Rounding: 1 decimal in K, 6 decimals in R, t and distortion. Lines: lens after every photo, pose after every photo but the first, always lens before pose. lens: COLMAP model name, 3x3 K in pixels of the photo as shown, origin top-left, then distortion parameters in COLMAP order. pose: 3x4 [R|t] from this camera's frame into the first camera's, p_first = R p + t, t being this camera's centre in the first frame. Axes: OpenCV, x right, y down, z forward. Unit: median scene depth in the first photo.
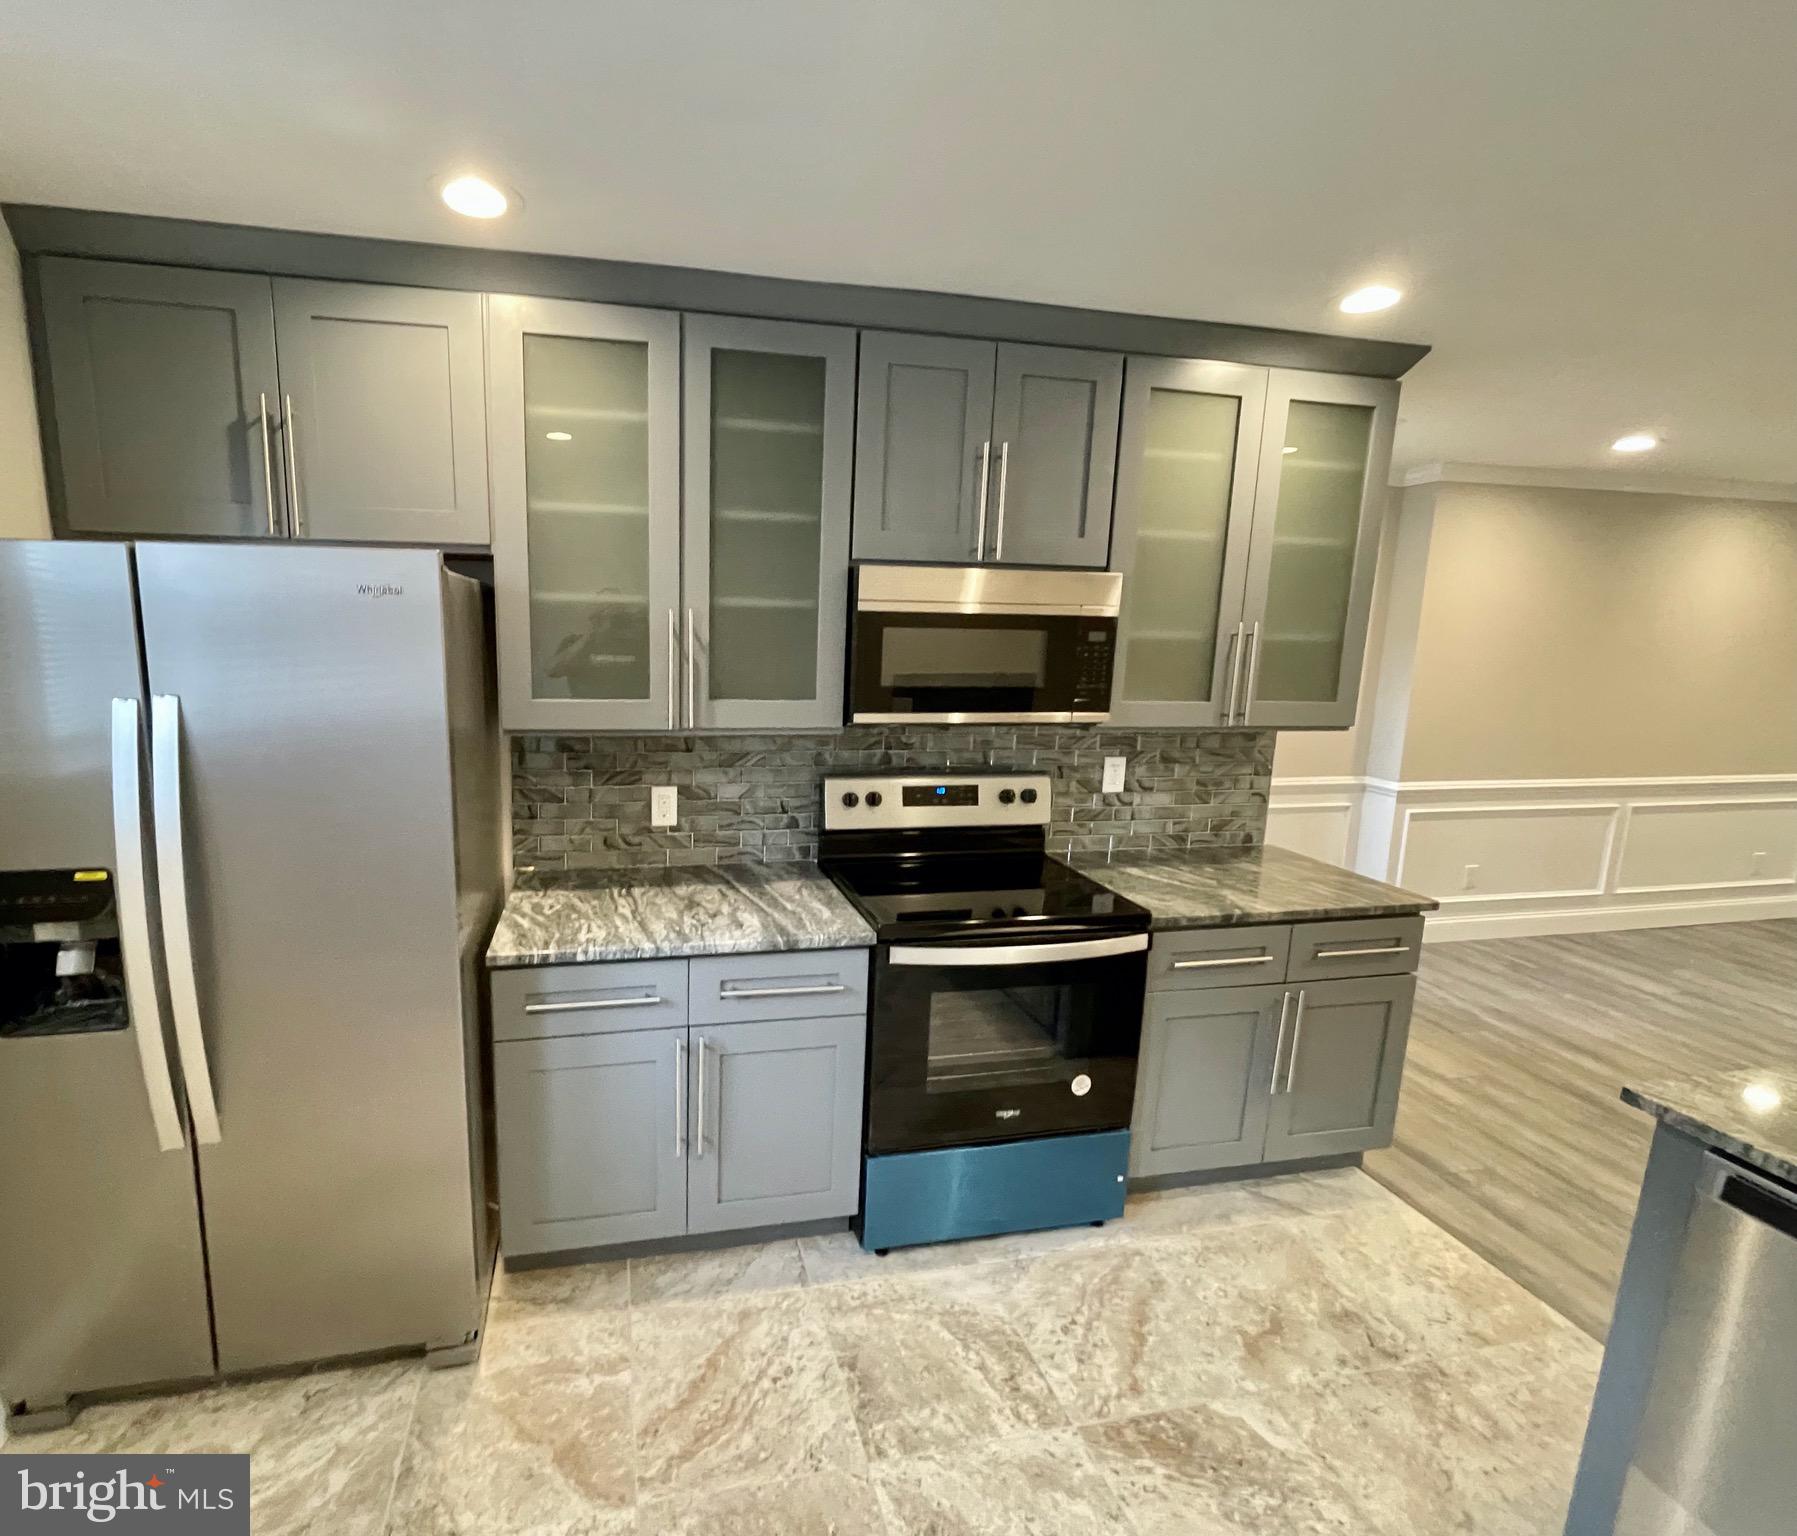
lens RADIAL K [[827.2, 0, 763.3], [0, 827.2, 763.9], [0, 0, 1]] dist [-0.002696, -0.001020]
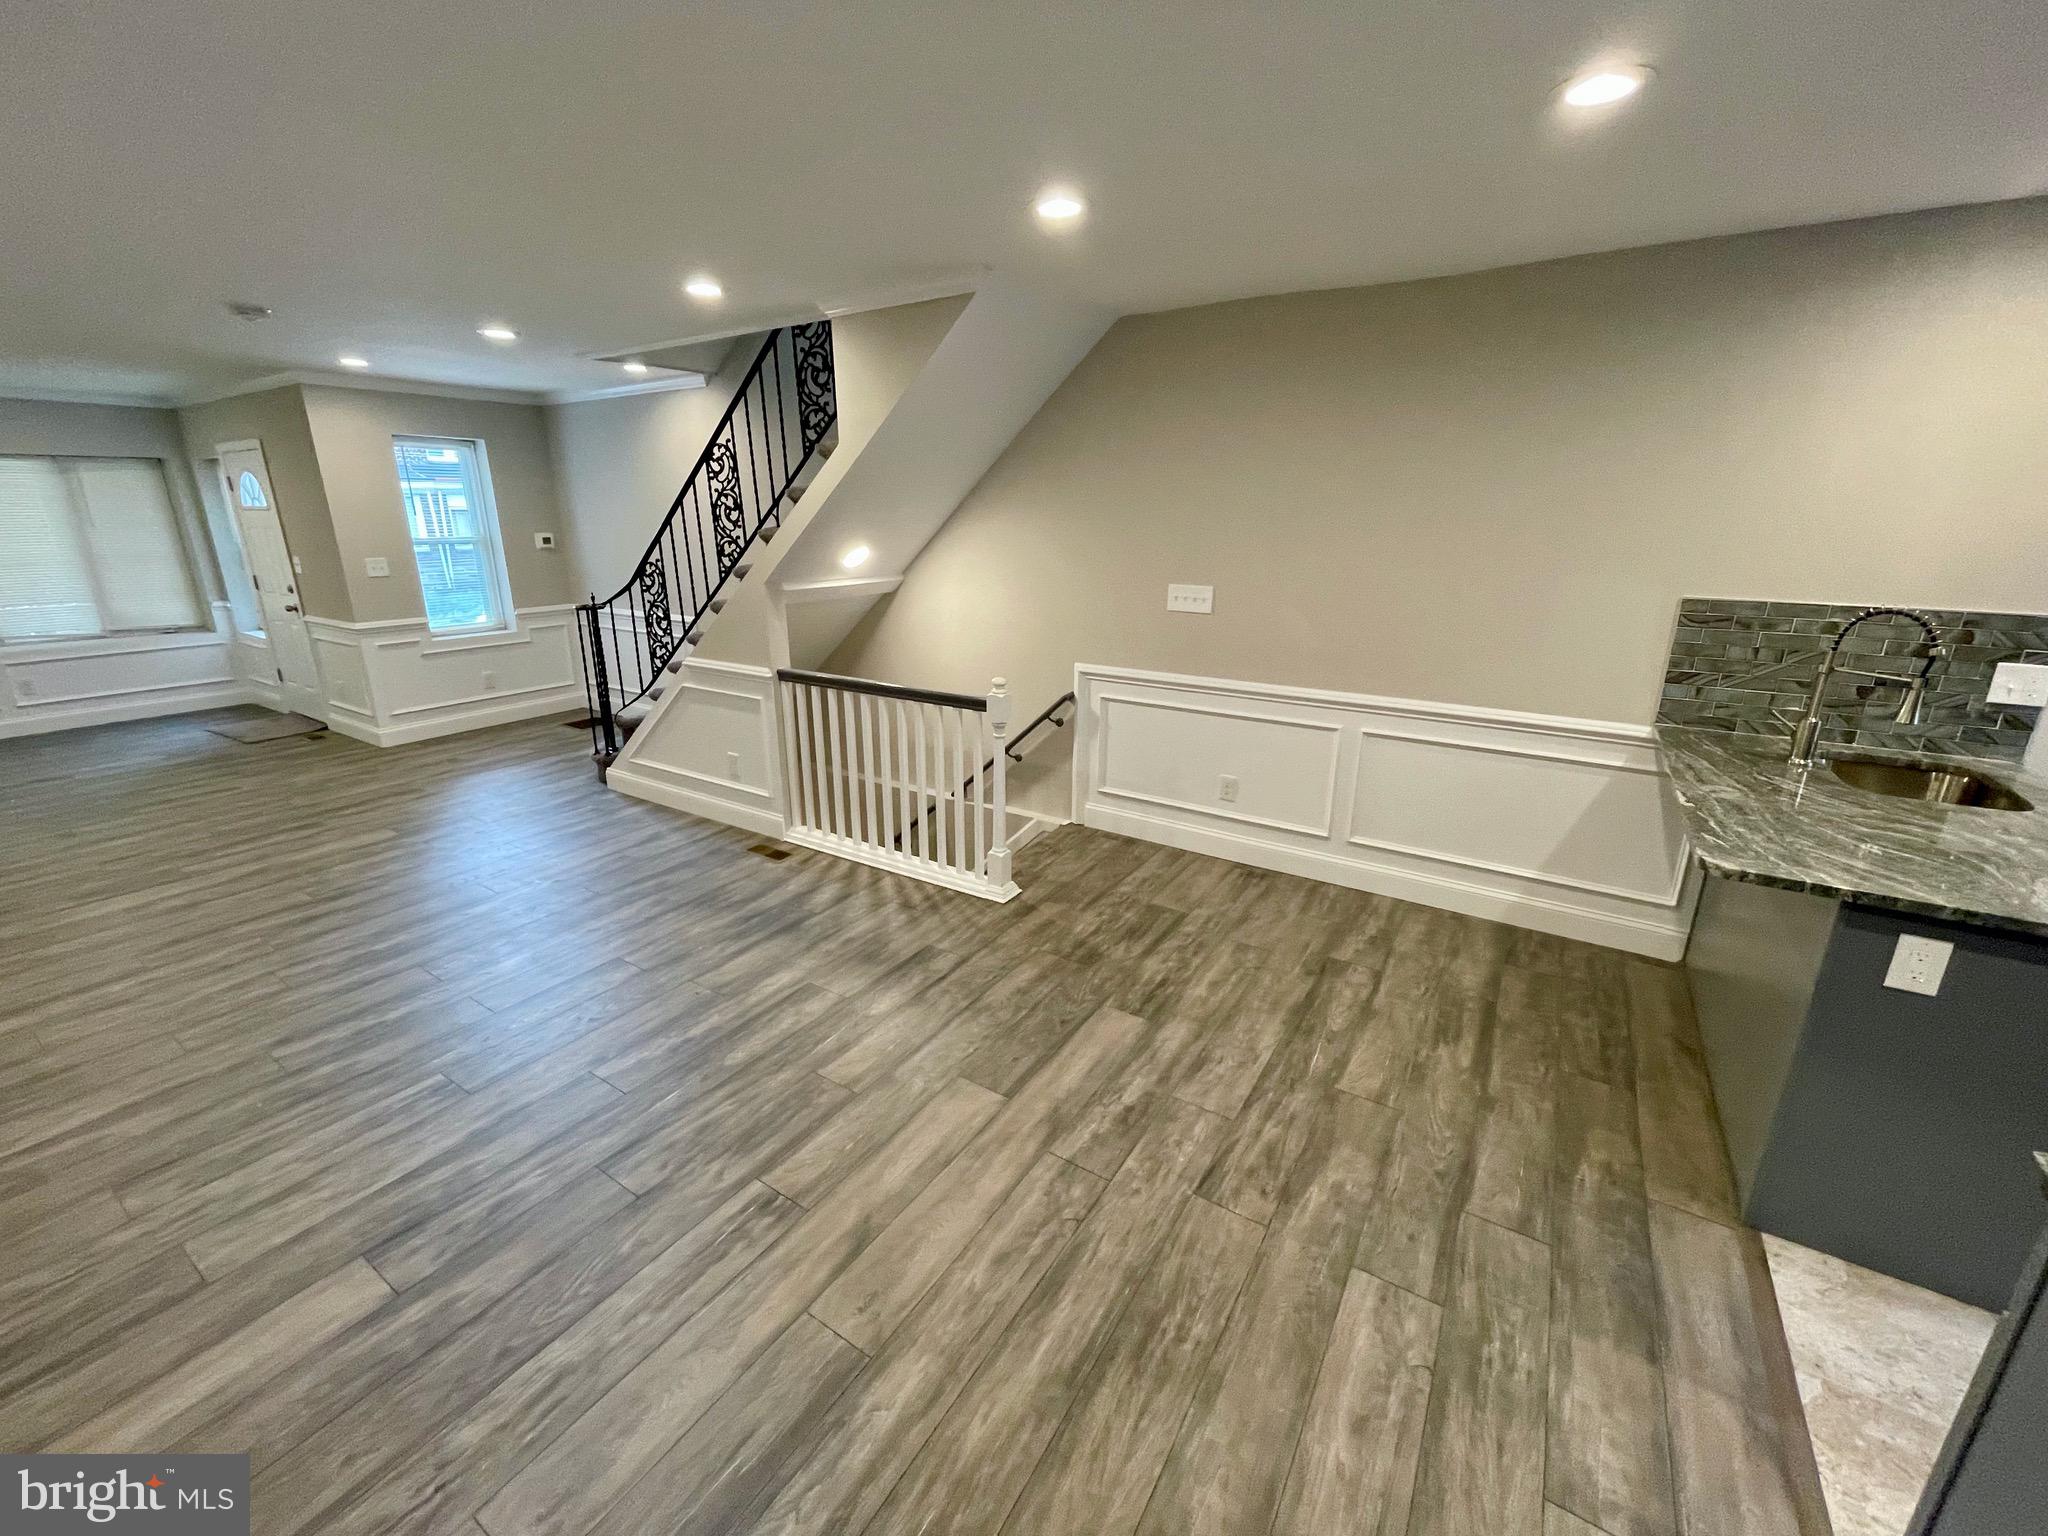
lens RADIAL K [[829.6, 0, 1025.9], [0, 829.6, 762.1], [0, 0, 1]] dist [-0.002033, 0.000753]
pose [[-0.724014, -0.214498, 0.655587, 0.788993], [0.101673, 0.906855, 0.408995, -0.198253], [-0.682251, 0.362774, -0.634767, 1.274517]]
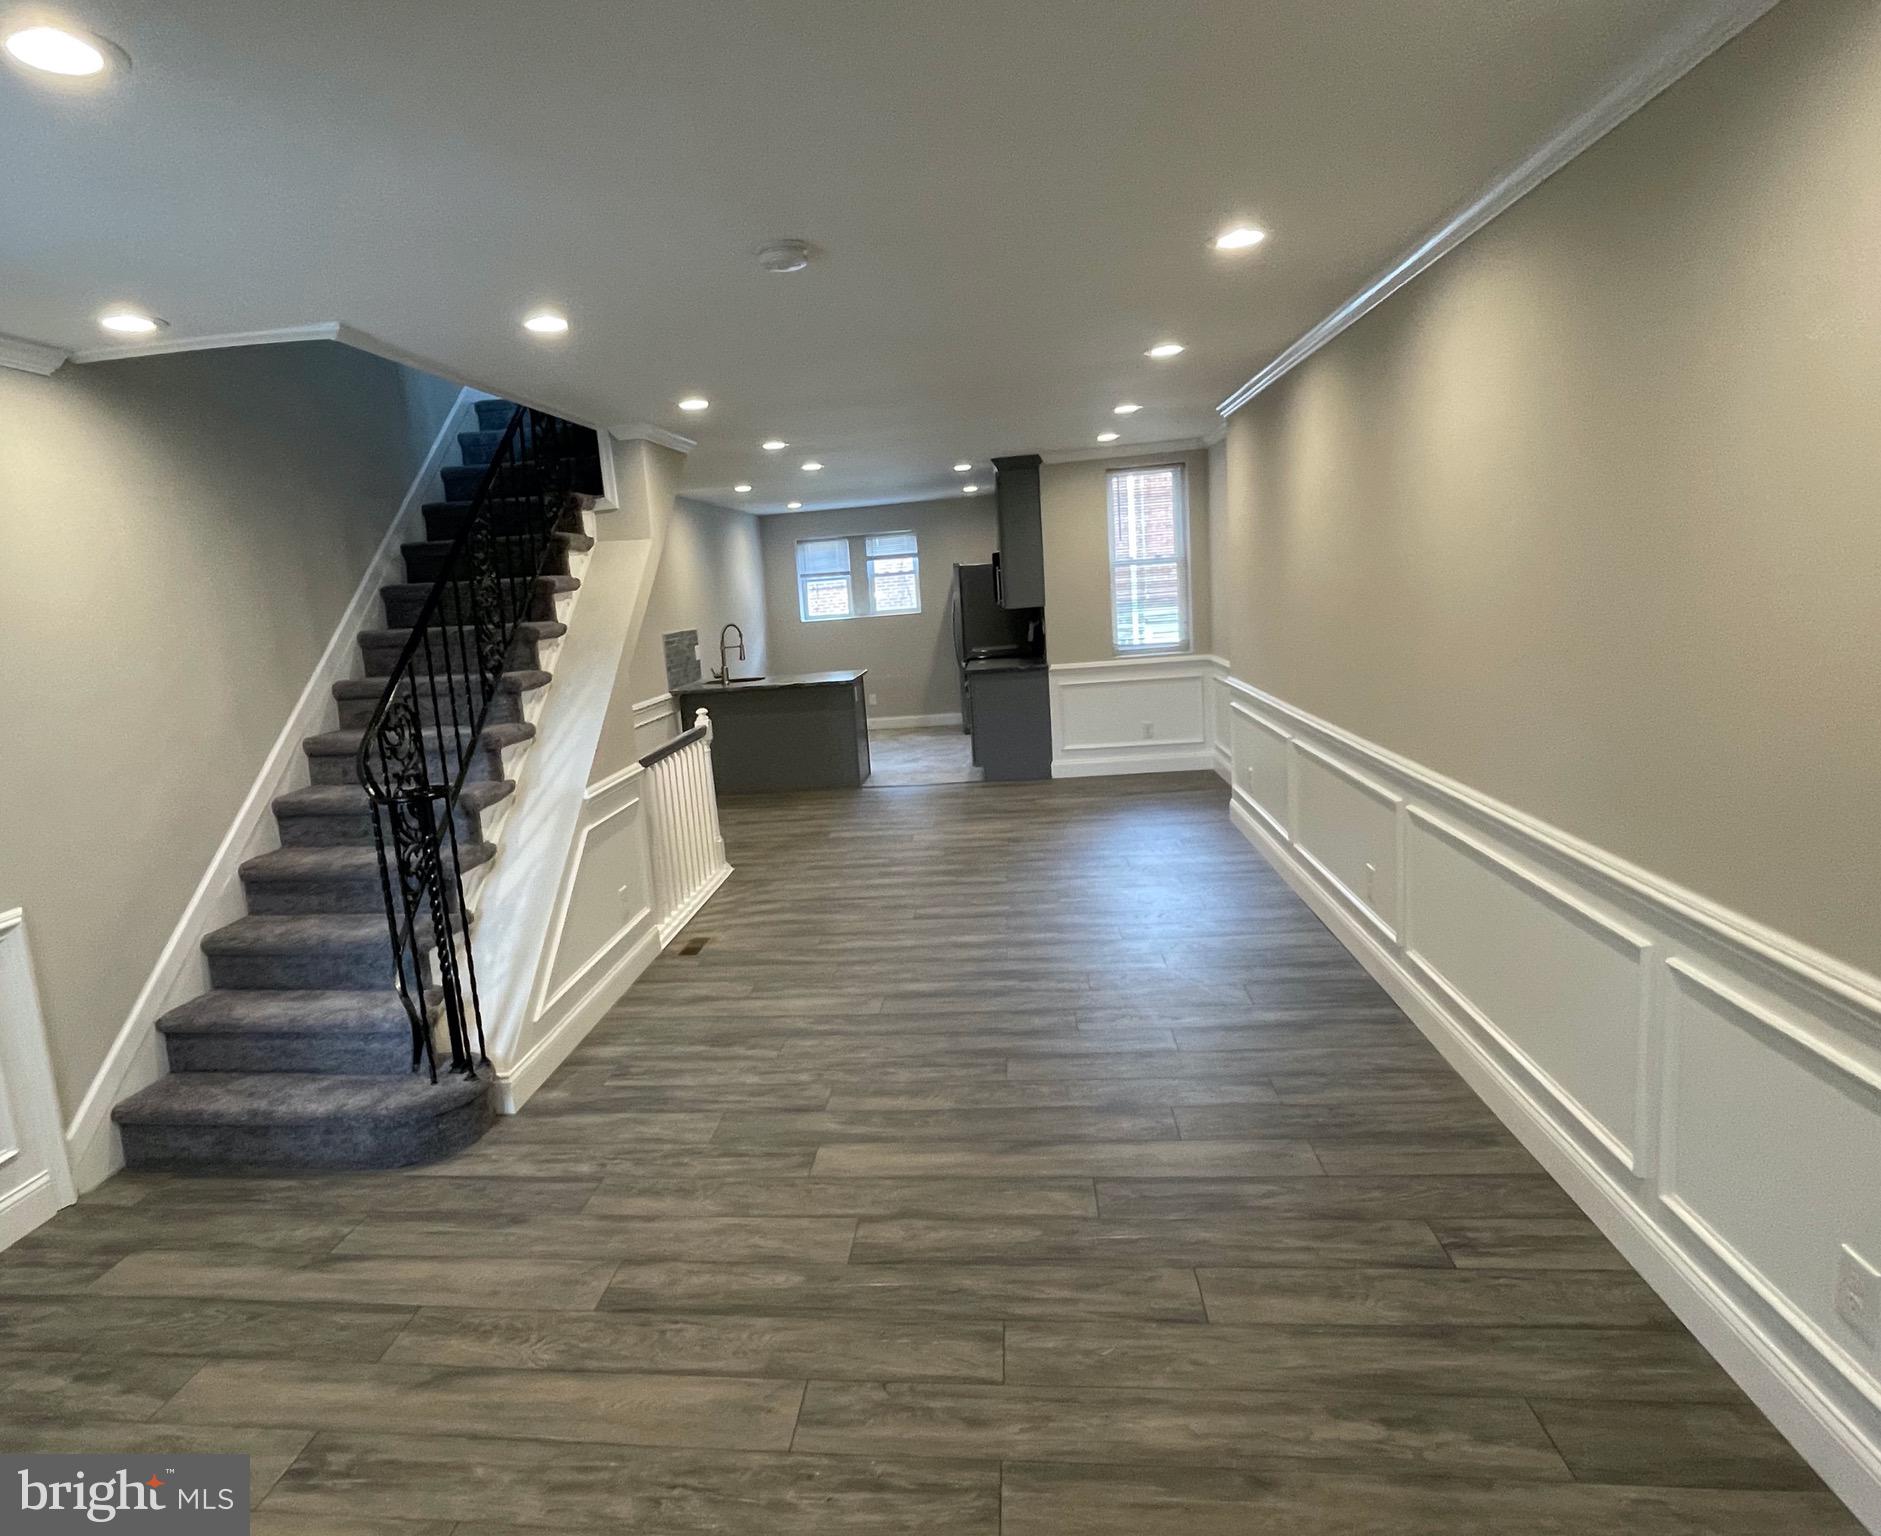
lens RADIAL K [[1046.6, 0, 868.6], [0, 1046.6, 759.9], [0, 0, 1]] dist [0.004389, -0.003721]
pose [[-0.311945, 0.163237, -0.935972, 3.499917], [-0.084316, 0.976487, 0.198404, -0.170832], [0.946352, 0.140809, -0.290847, 1.442366]]
